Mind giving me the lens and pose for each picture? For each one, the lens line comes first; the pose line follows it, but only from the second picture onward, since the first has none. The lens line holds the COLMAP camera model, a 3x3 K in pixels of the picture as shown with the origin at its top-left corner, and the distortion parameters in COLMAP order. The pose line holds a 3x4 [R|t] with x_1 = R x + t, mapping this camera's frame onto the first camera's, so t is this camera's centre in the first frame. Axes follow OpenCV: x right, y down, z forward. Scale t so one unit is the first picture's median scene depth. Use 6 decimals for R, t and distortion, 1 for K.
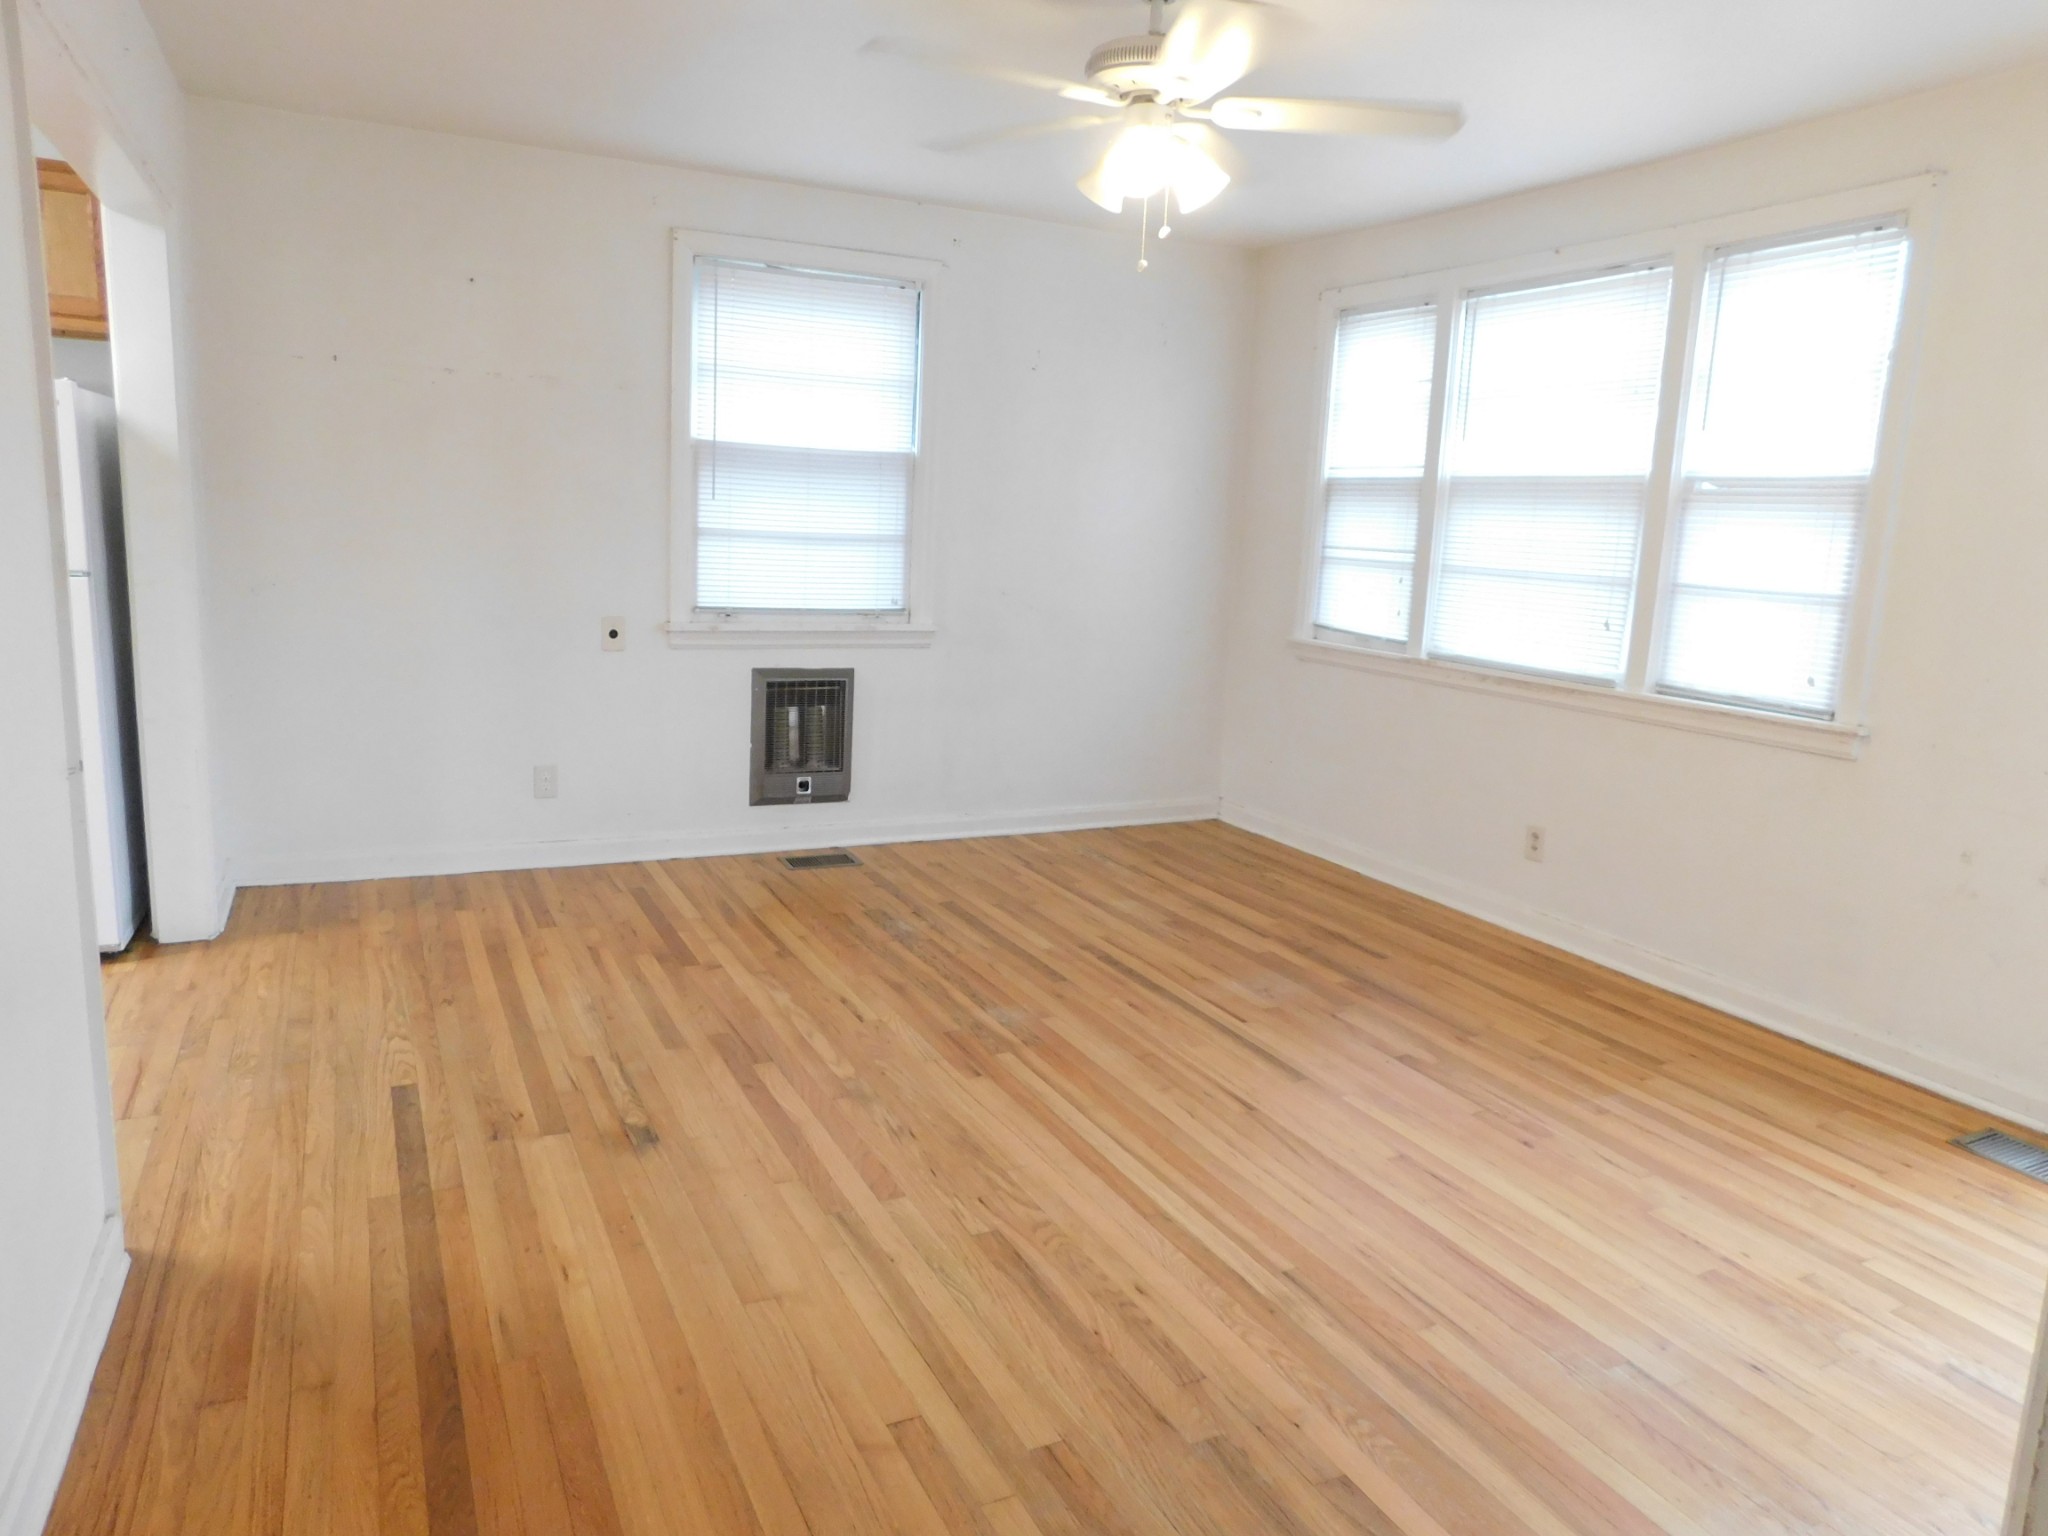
lens RADIAL K [[1352.9, 0, 1024.6], [0, 1352.9, 758.4], [0, 0, 1]] dist [-0.072416, 0.059823]
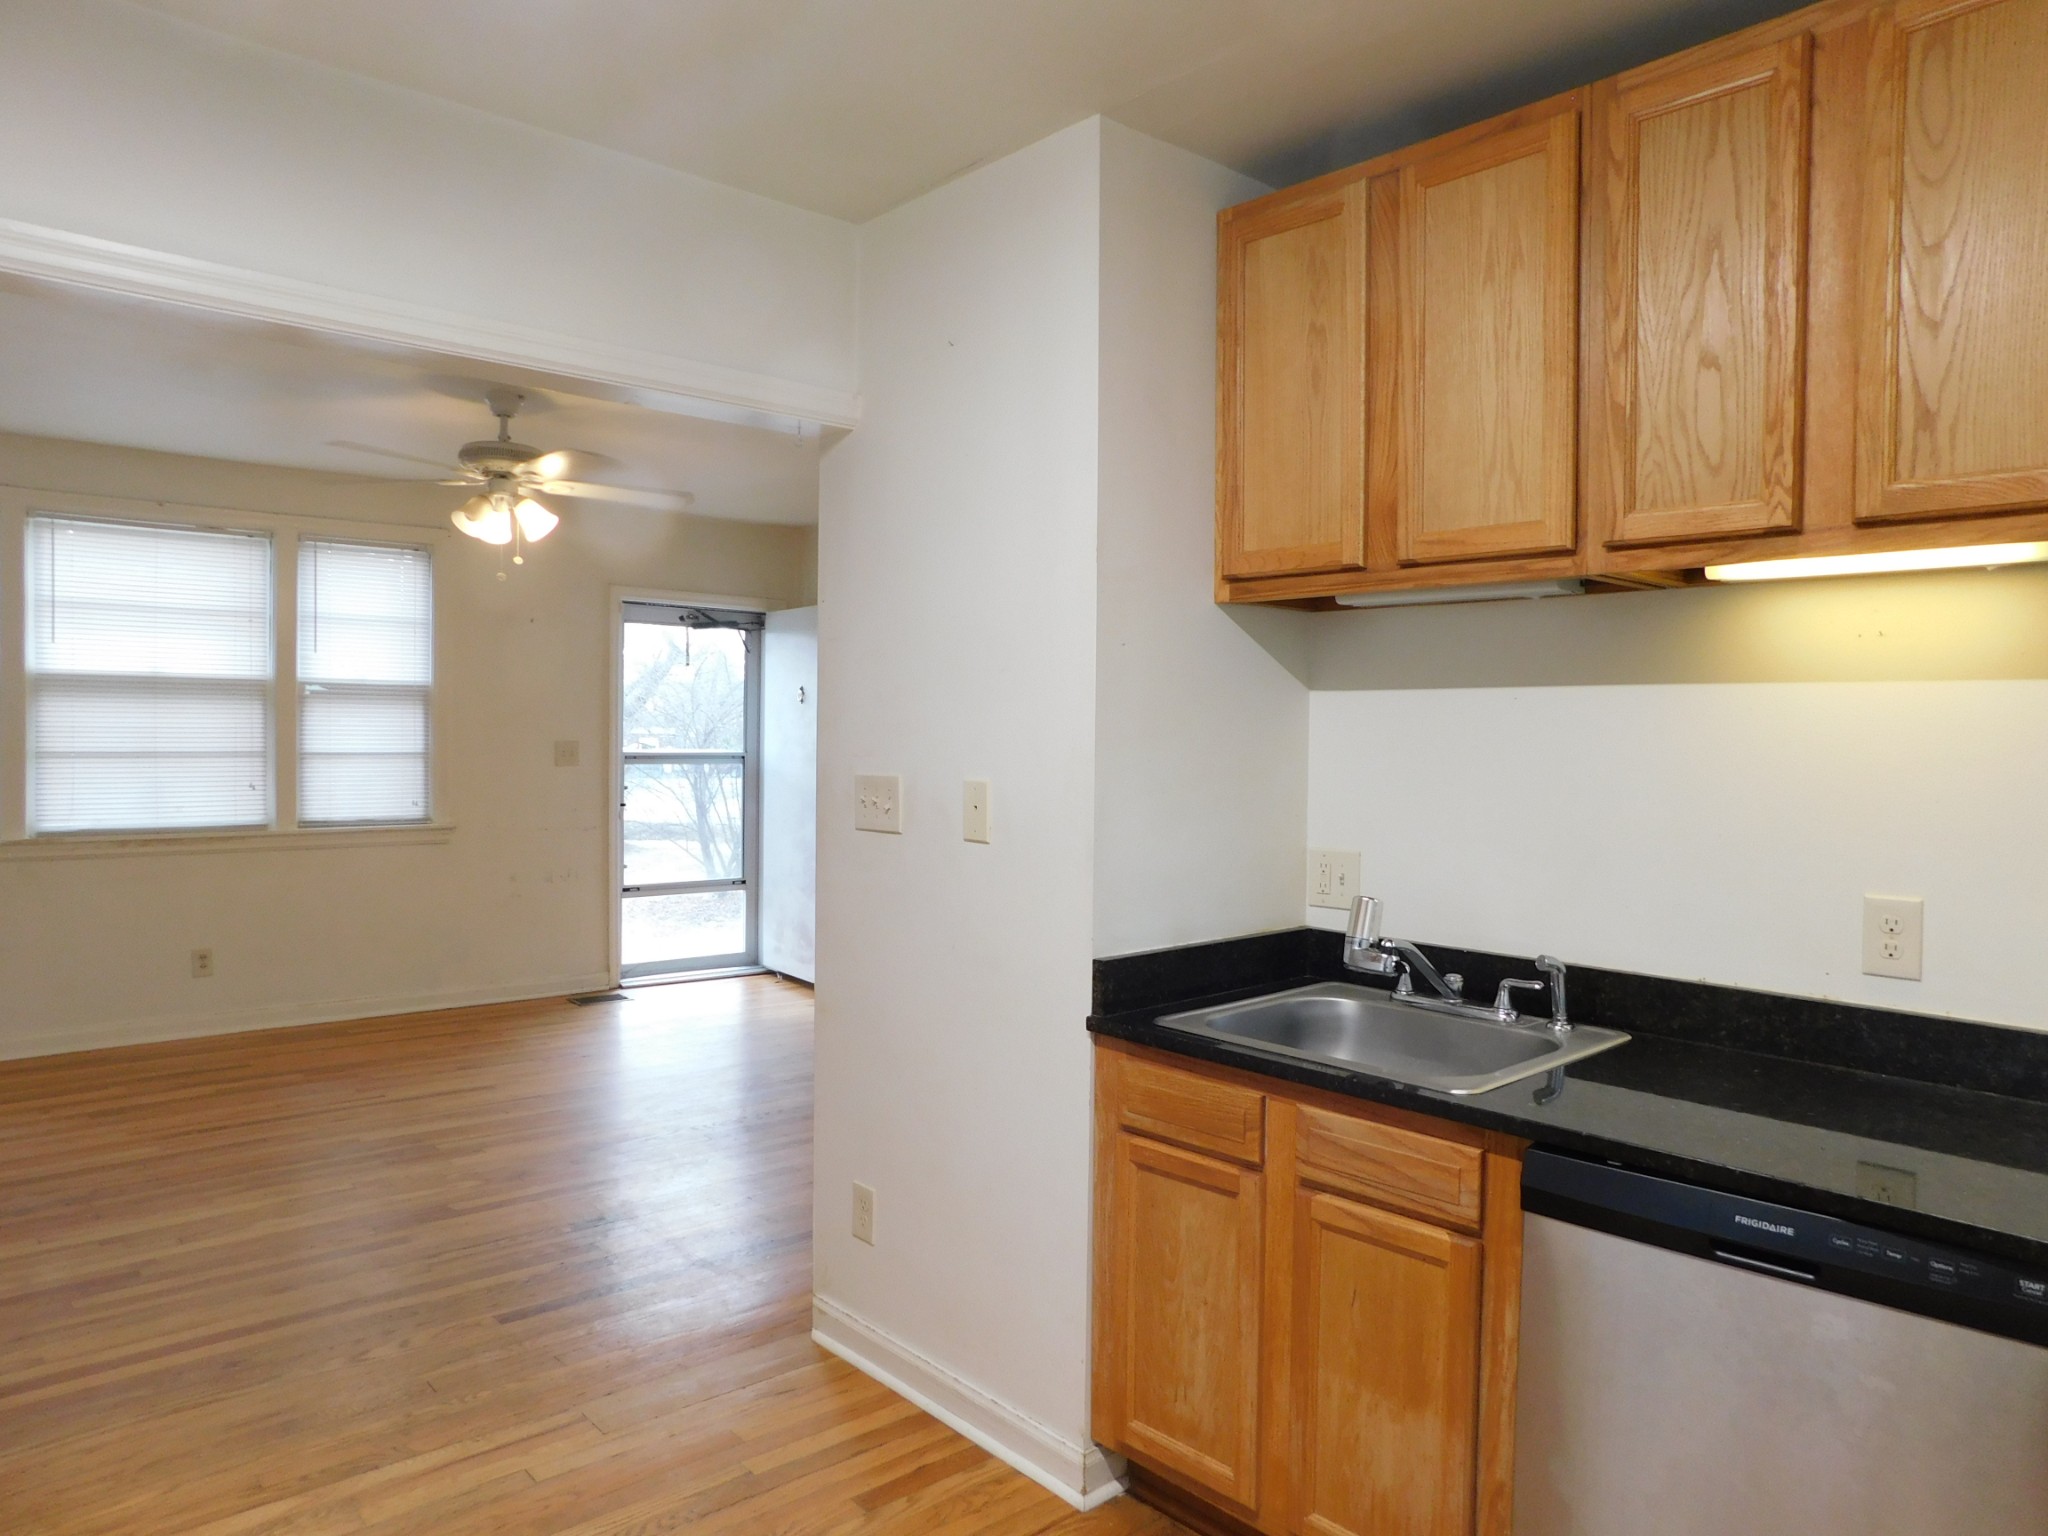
lens RADIAL K [[1352.9, 0, 1024.6], [0, 1352.9, 758.4], [0, 0, 1]] dist [-0.072416, 0.059823]
pose [[-0.256108, -0.070693, 0.964060, -1.037865], [0.141234, 0.983883, 0.109666, -0.158118], [-0.956275, 0.164244, -0.241996, 0.540661]]
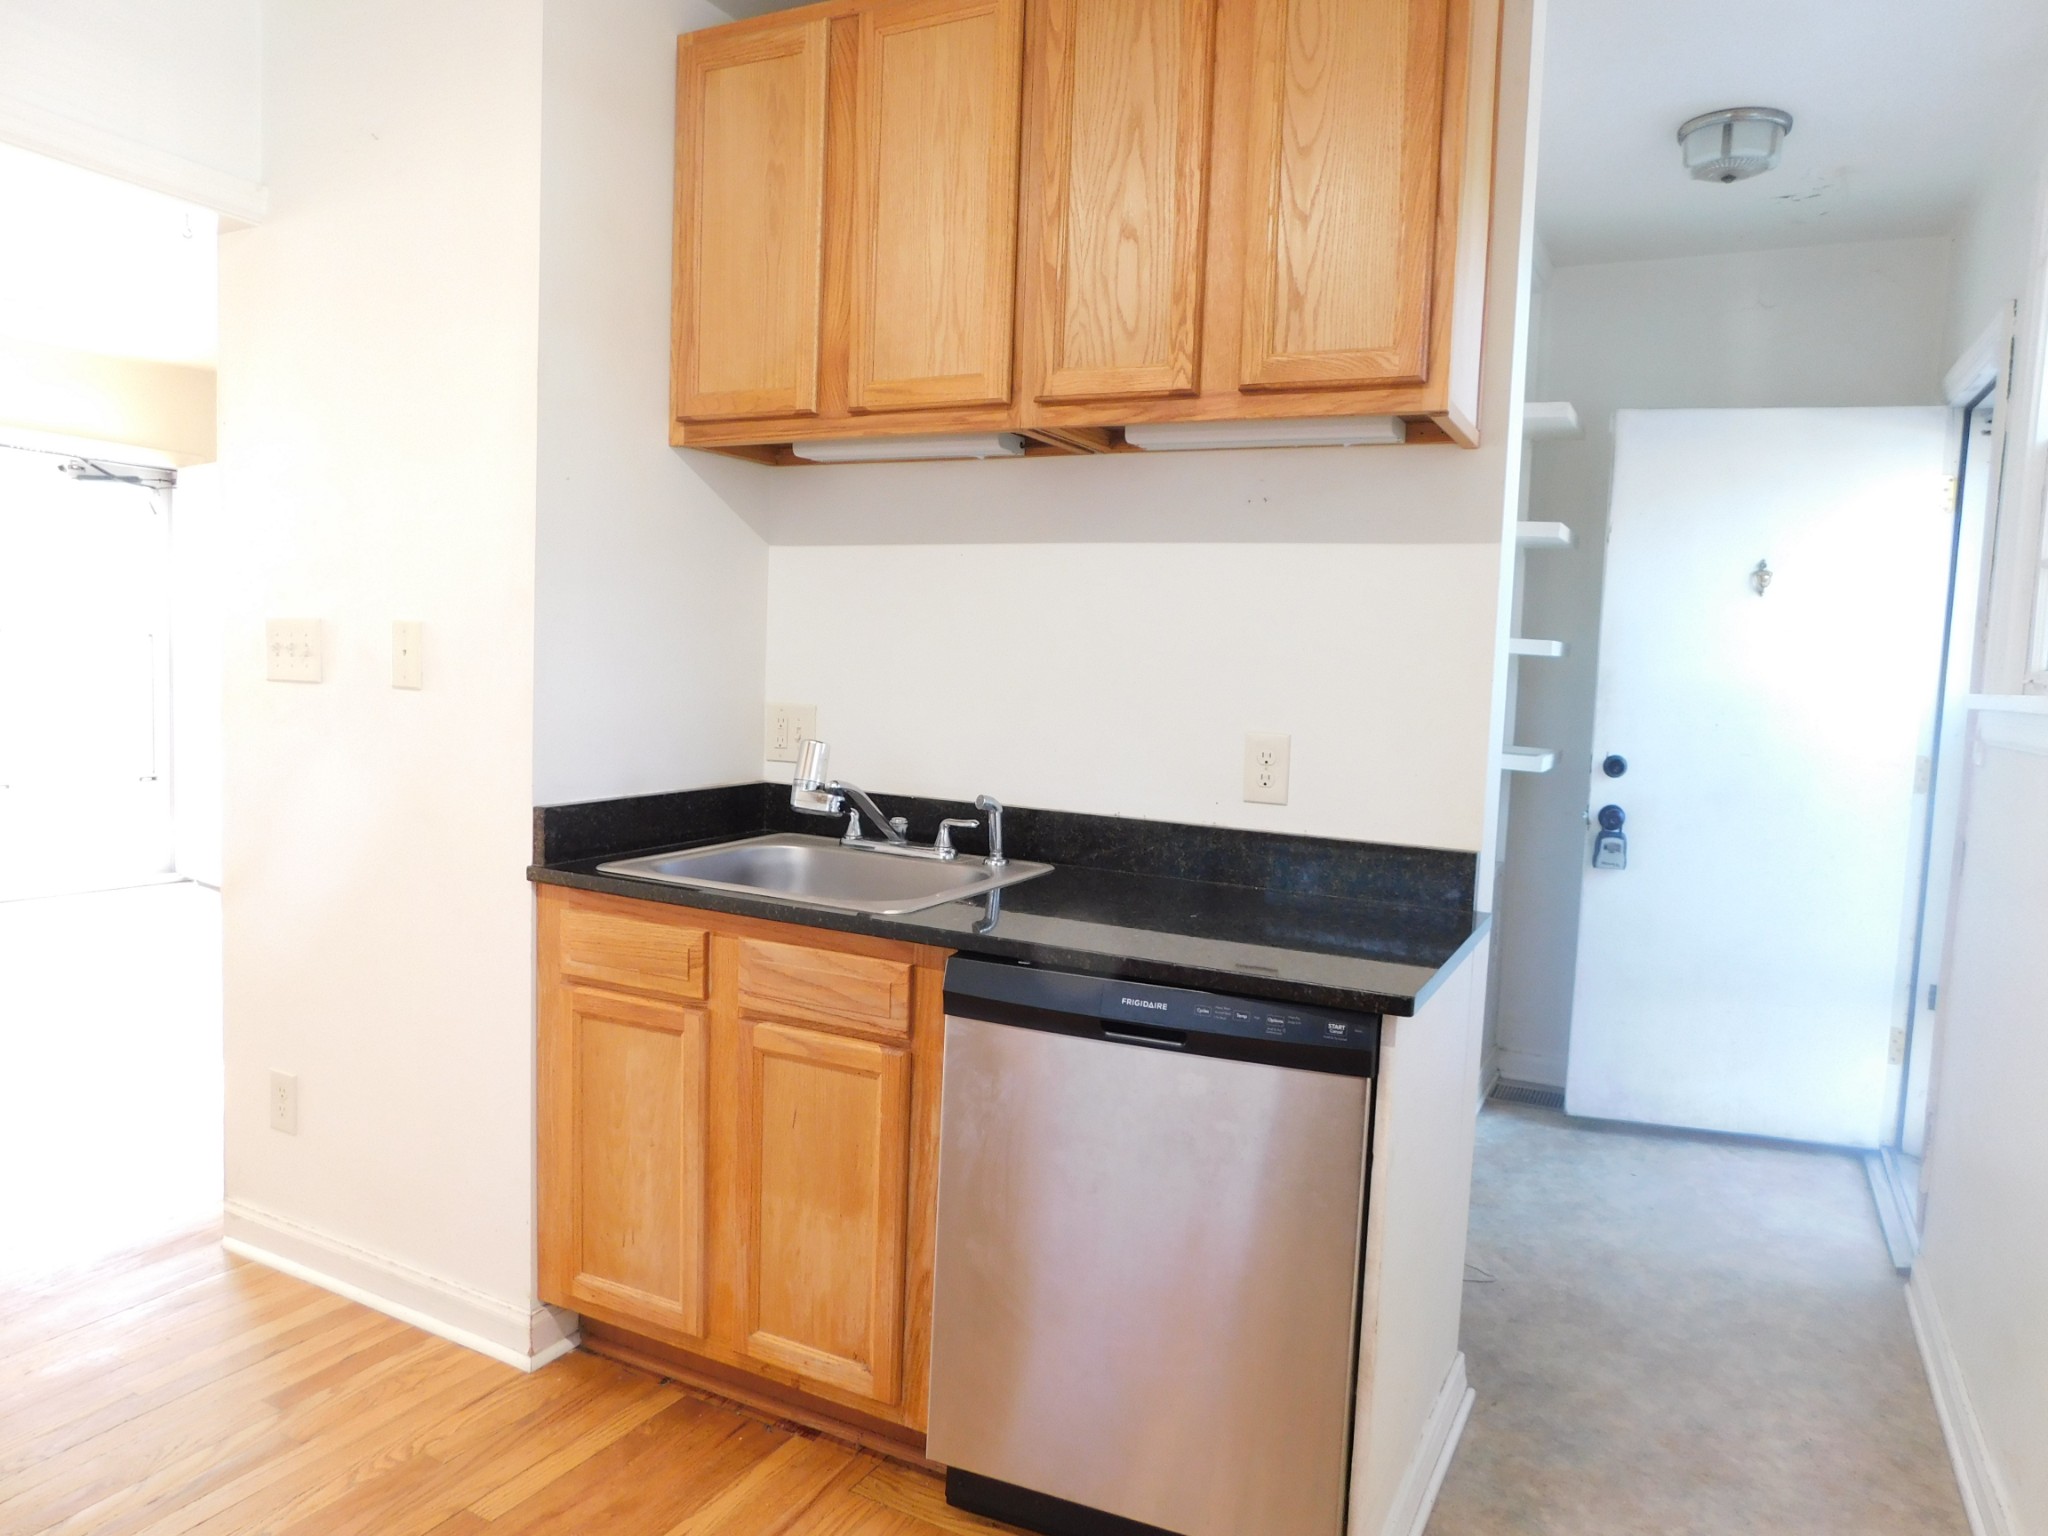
lens RADIAL K [[1352.9, 0, 1024.6], [0, 1352.9, 758.4], [0, 0, 1]] dist [-0.072416, 0.059823]
pose [[-0.582176, -0.131010, 0.802438, -1.049566], [0.073977, 0.974304, 0.212741, -0.129498], [-0.809690, 0.183214, -0.557525, 0.527771]]
